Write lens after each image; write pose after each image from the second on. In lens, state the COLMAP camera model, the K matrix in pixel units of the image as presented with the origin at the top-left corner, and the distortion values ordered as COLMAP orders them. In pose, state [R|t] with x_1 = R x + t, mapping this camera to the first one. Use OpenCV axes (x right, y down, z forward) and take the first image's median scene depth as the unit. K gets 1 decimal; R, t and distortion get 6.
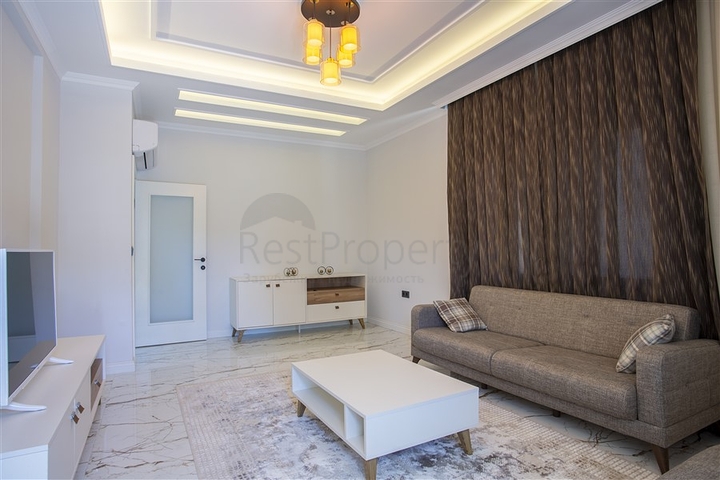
lens RADIAL K [[399.3, 0, 360.0], [0, 399.3, 240.0], [0, 0, 1]] dist [-0.058401, 0.000431]
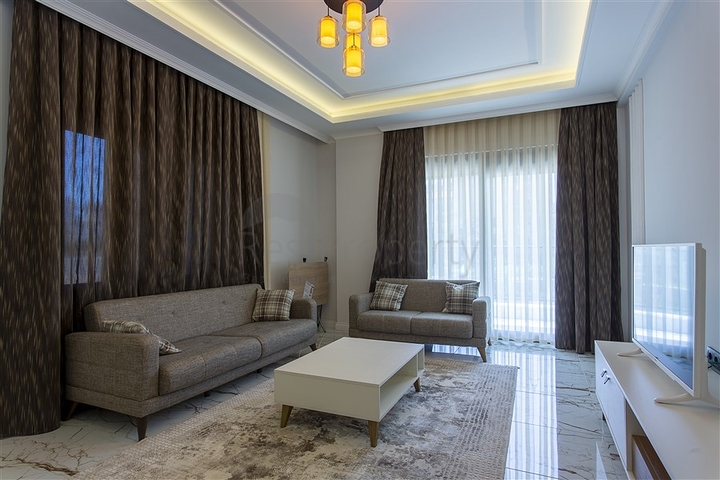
lens RADIAL K [[393.4, 0, 360.0], [0, 393.4, 240.0], [0, 0, 1]] dist [-0.010353, 0.000849]
pose [[-0.617643, 0.033301, 0.785753, -0.825324], [-0.000022, 0.999102, -0.042360, 0.044160], [-0.786459, -0.026181, -0.617088, 1.588085]]
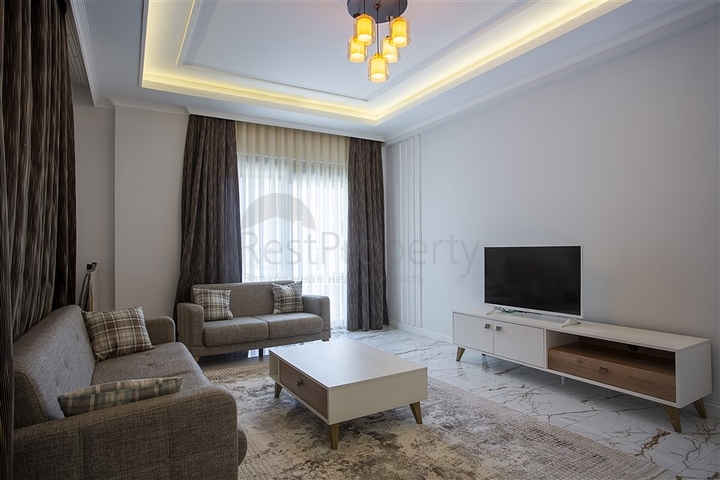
lens RADIAL K [[399.3, 0, 360.0], [0, 399.3, 240.0], [0, 0, 1]] dist [-0.058401, 0.000431]
pose [[-0.998772, 0.020840, -0.044950, 0.025762], [0.022483, 0.999086, -0.036358, 0.036905], [0.044151, -0.037324, -0.998327, 2.004845]]
